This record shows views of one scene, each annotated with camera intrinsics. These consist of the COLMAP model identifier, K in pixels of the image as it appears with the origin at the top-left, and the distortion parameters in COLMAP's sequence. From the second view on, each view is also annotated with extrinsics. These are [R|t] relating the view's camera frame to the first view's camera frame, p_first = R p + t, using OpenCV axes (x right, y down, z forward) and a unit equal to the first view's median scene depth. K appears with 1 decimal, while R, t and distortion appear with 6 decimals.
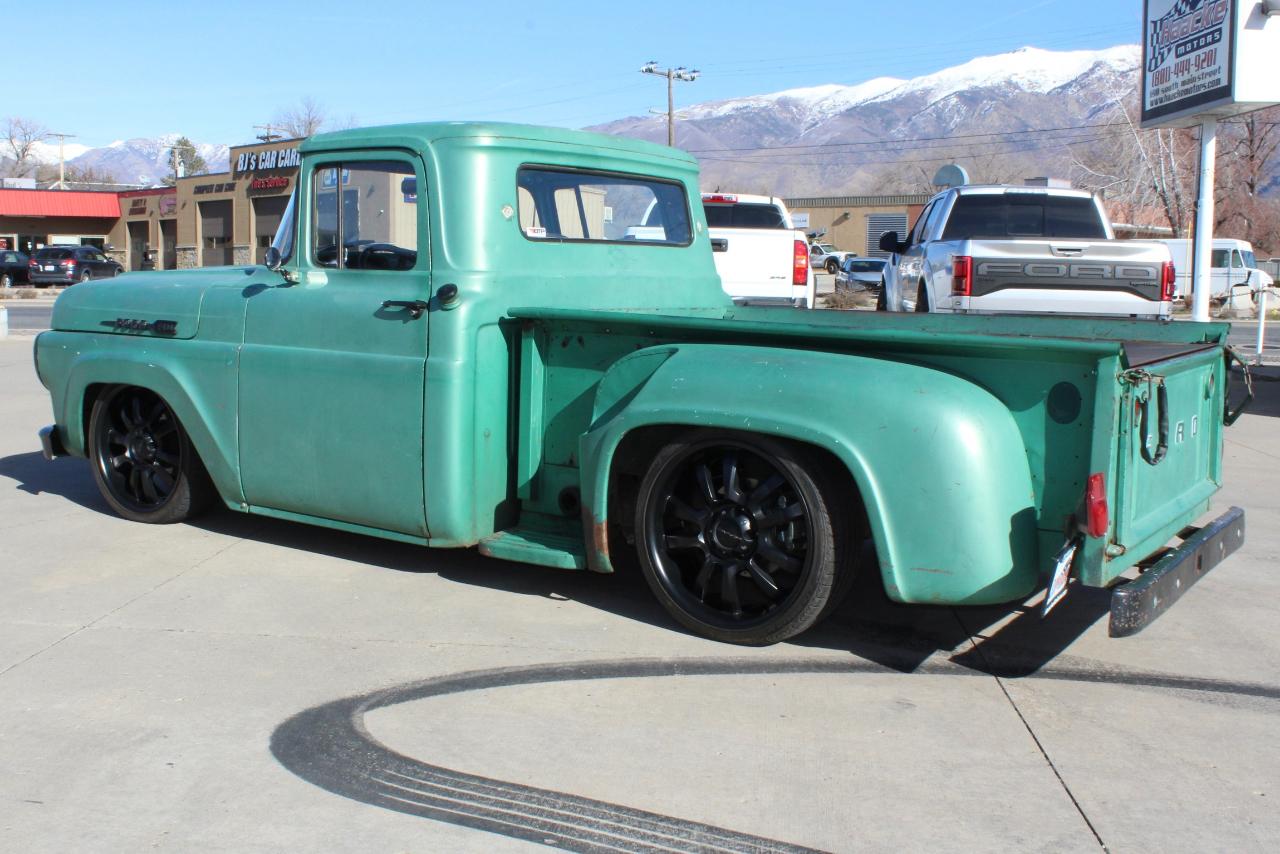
lens RADIAL K [[1390.8, 0, 606.6], [0, 1390.8, 427.2], [0, 0, 1]] dist [-0.171618, 0.141253]
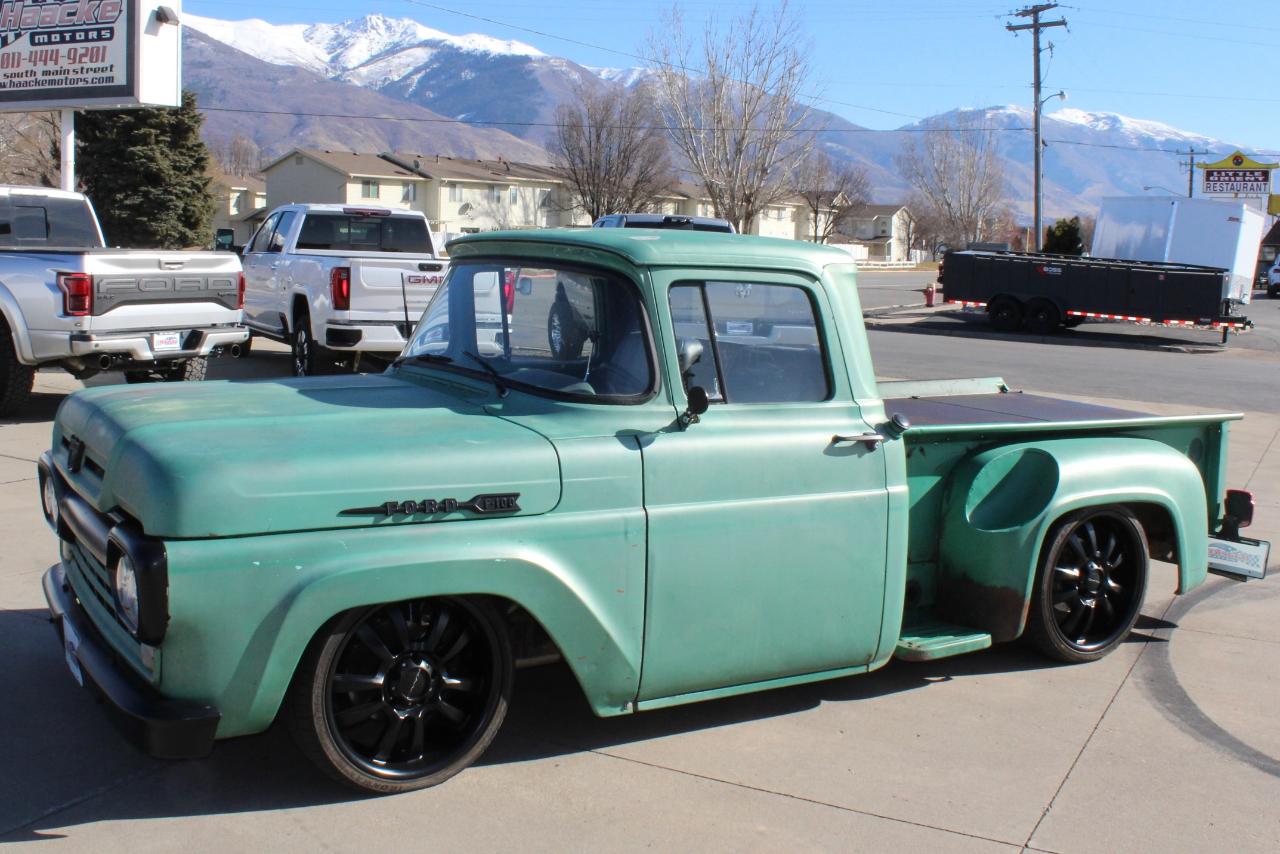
lens RADIAL K [[1390.8, 0, 606.6], [0, 1390.8, 427.2], [0, 0, 1]] dist [-0.171618, 0.141253]
pose [[0.396910, -0.124565, 0.909366, -0.814280], [0.082011, 0.991598, 0.100034, -0.153816], [-0.914186, 0.034873, 0.403791, 0.569223]]
